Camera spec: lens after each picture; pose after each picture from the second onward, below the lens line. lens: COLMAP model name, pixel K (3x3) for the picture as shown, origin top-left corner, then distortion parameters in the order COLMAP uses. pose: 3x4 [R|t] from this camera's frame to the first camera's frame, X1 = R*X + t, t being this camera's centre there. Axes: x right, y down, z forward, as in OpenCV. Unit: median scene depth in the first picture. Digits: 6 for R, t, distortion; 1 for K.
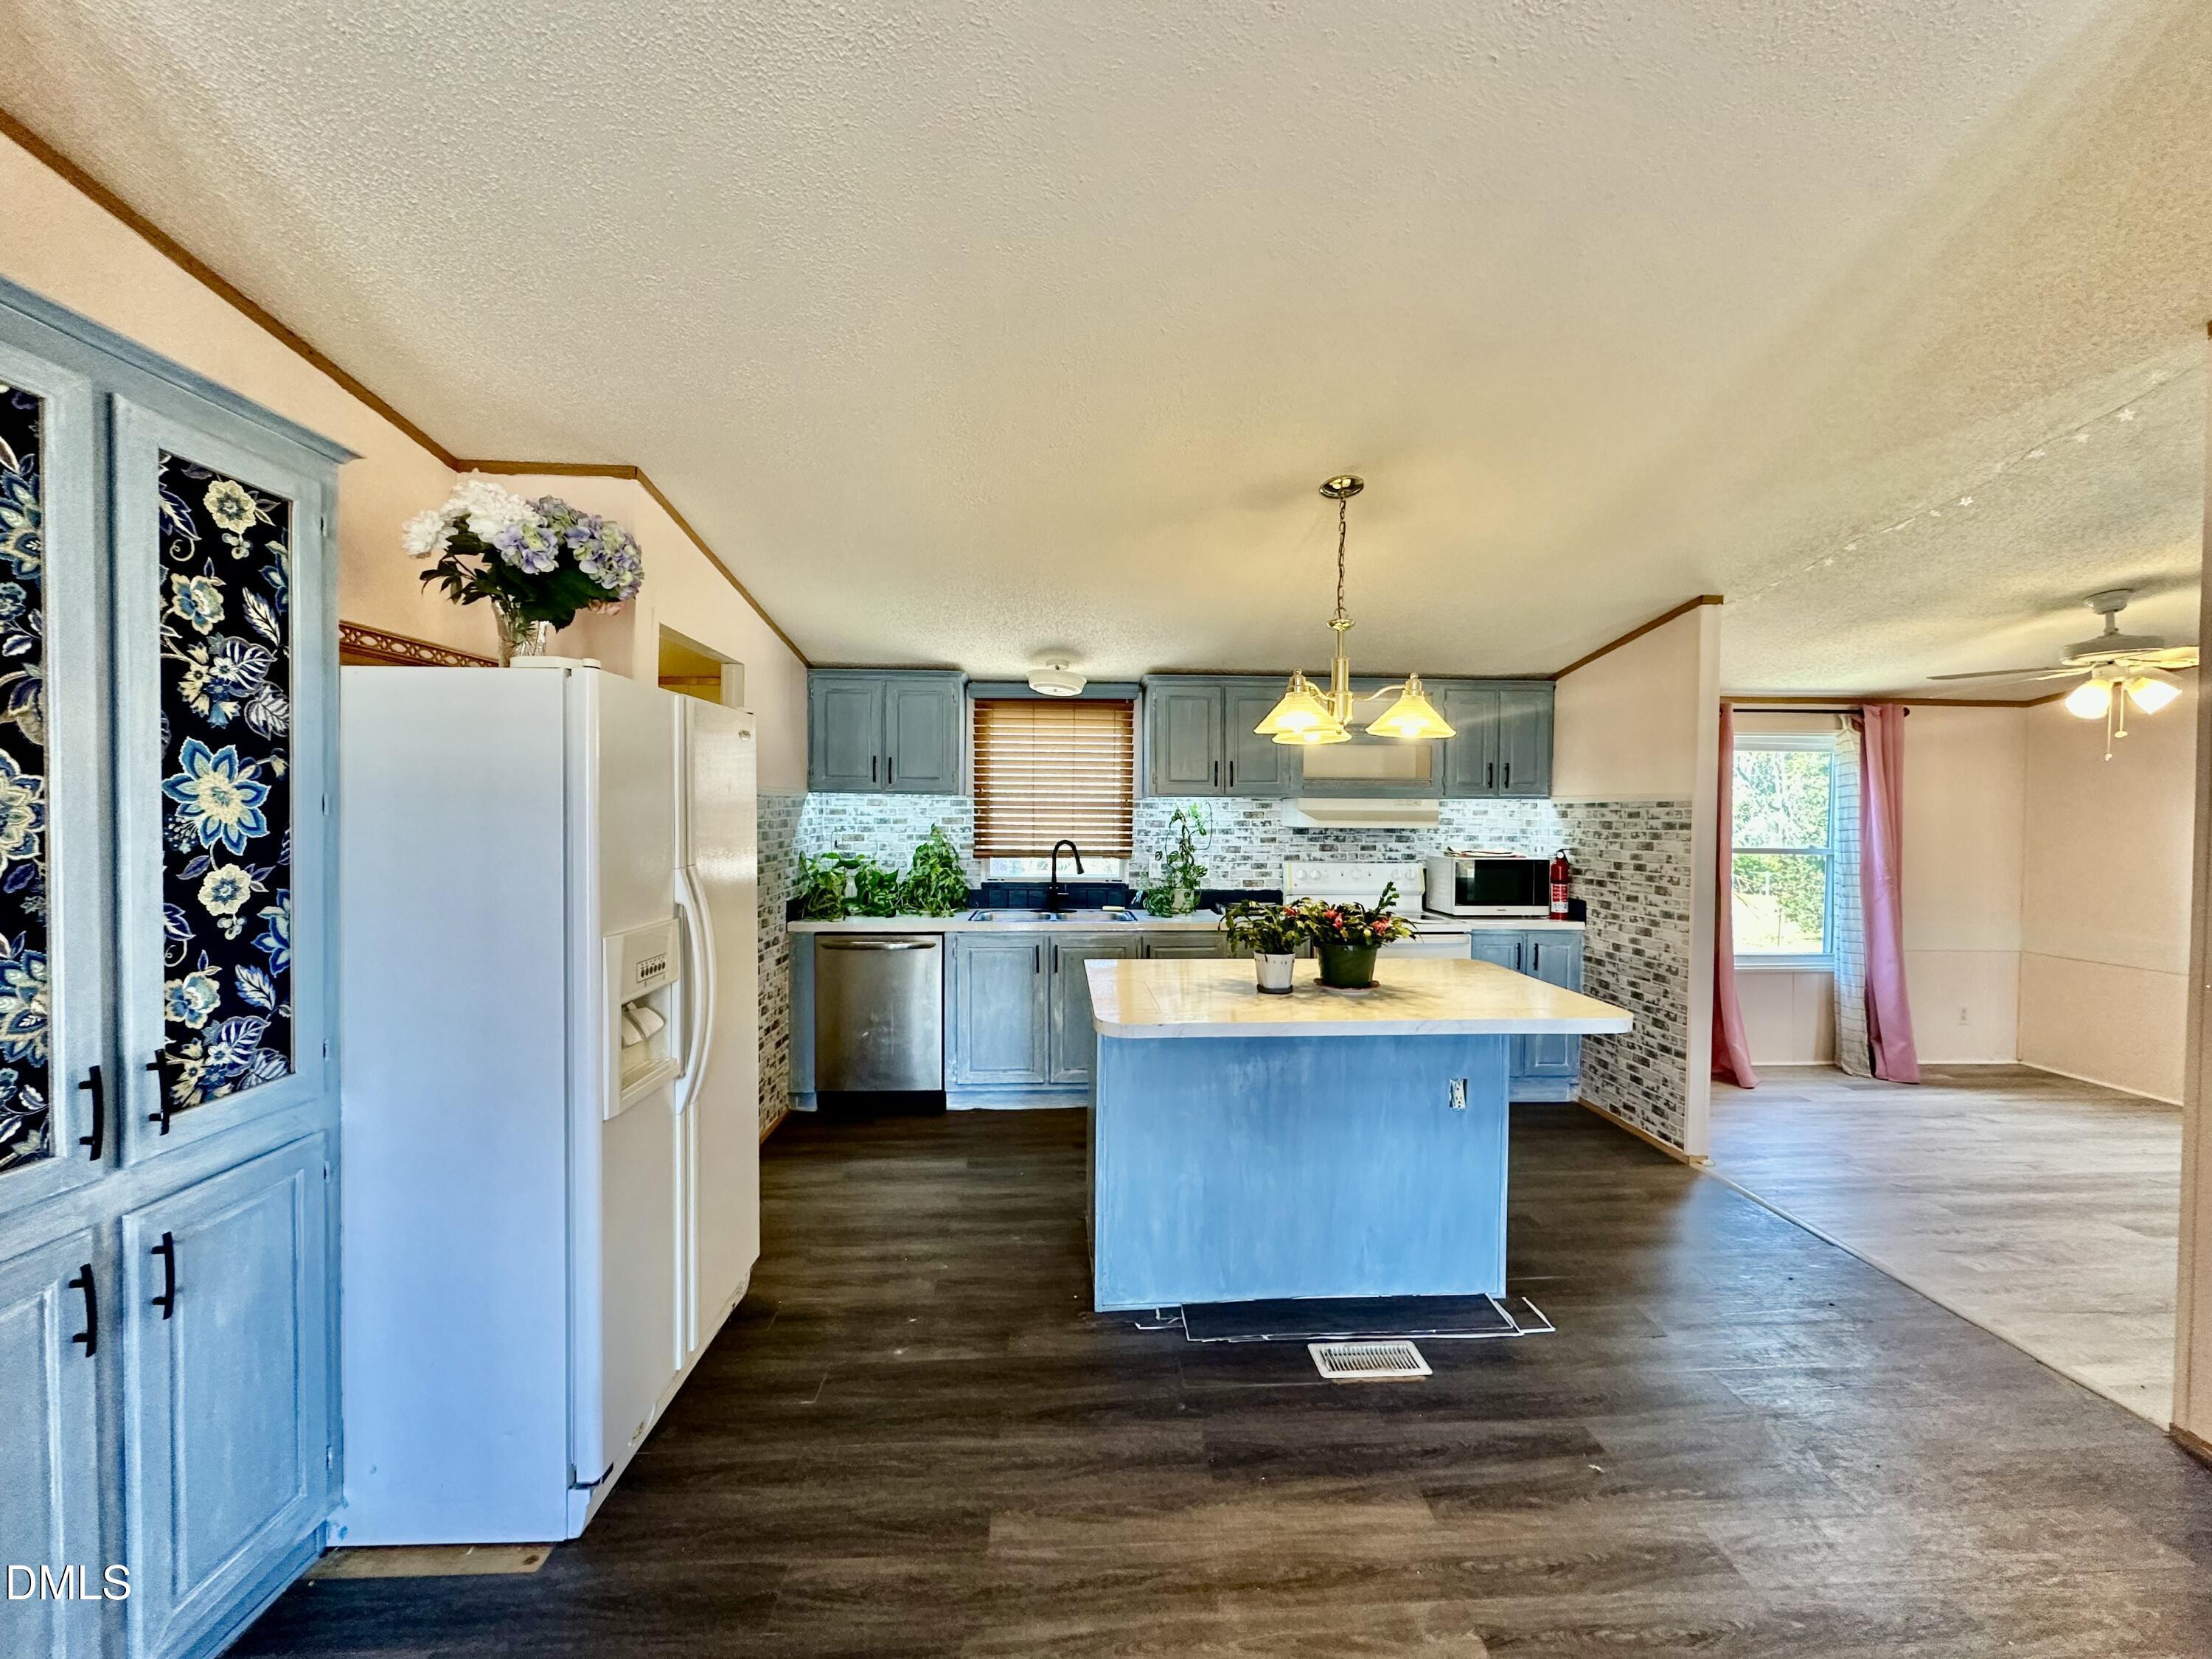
lens RADIAL K [[878.9, 0, 1106.4], [0, 878.9, 829.2], [0, 0, 1]] dist [-0.005155, 0.001382]
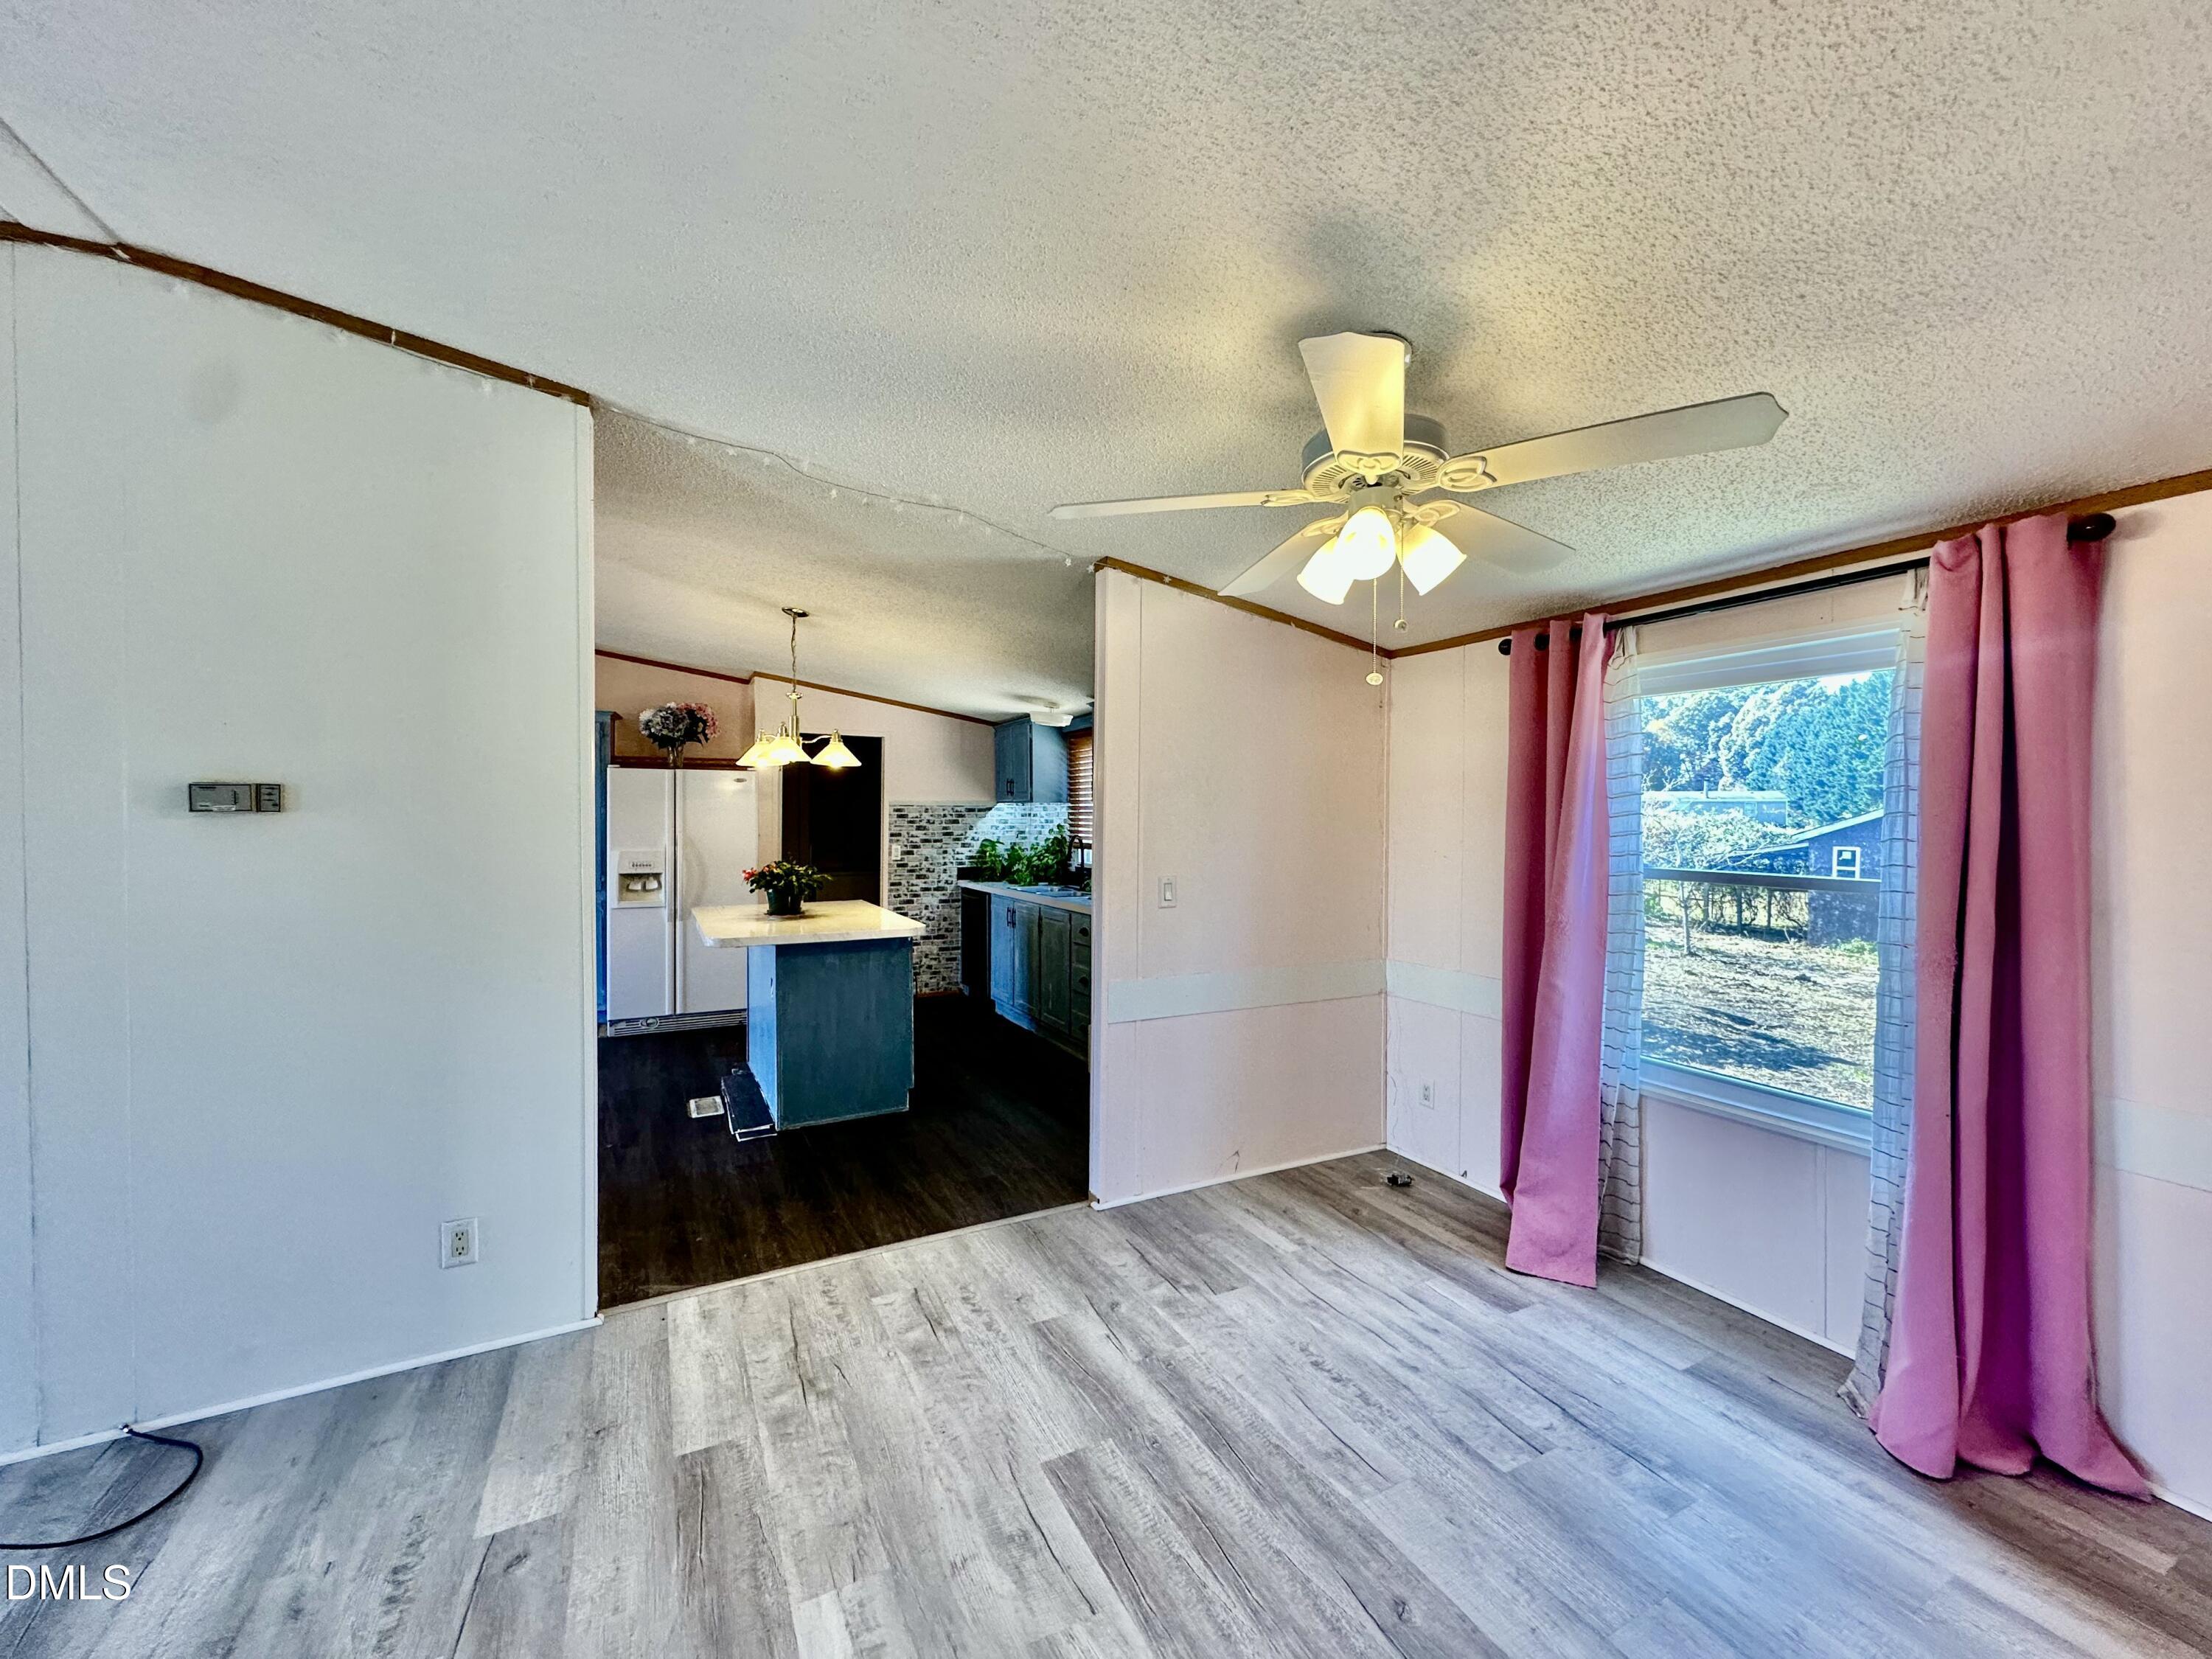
lens RADIAL K [[878.9, 0, 1105.8], [0, 878.9, 830.1], [0, 0, 1]] dist [-0.005155, 0.001382]
pose [[0.408008, 0.007845, -0.912945, 1.375036], [-0.020459, 0.999791, -0.000553, 0.005015], [0.912749, 0.018904, 0.408083, 0.594841]]
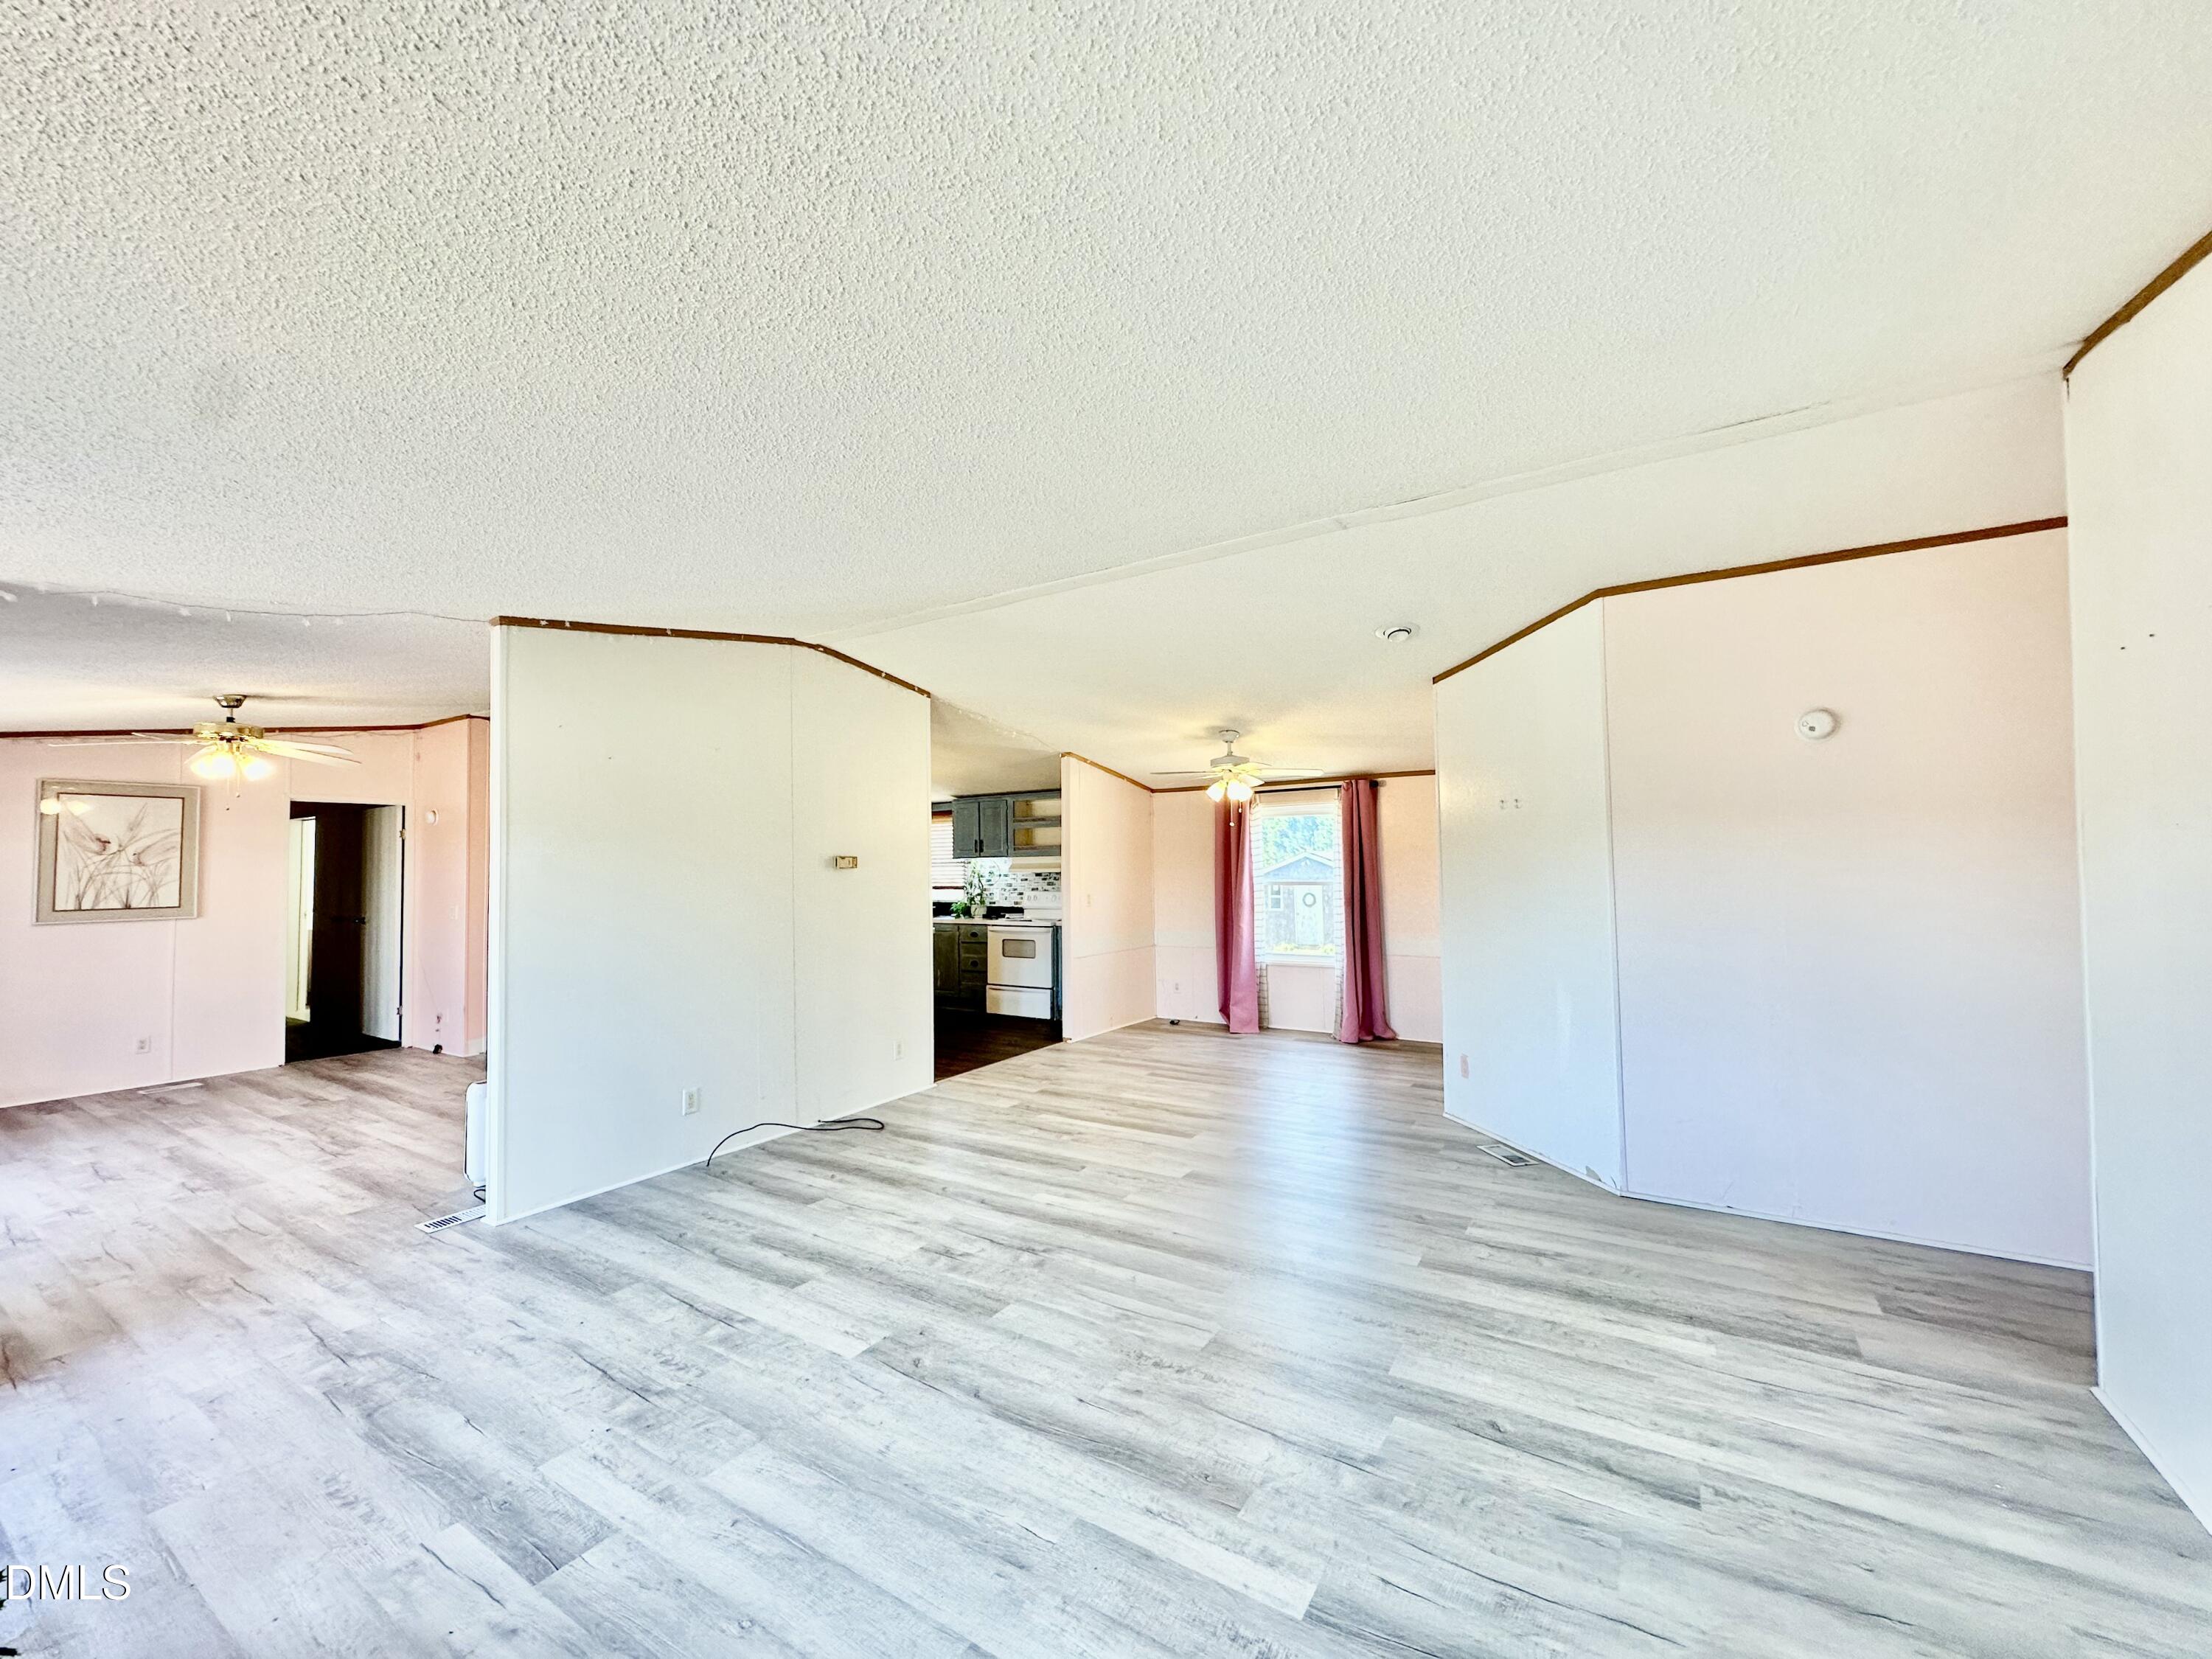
lens RADIAL K [[878.9, 0, 1104.8], [0, 878.9, 827.3], [0, 0, 1]] dist [-0.005155, 0.001382]
pose [[0.813066, -0.046546, -0.580308, 1.754591], [0.008949, 0.997680, -0.067483, 0.035836], [0.582103, 0.049675, 0.811596, -0.515502]]
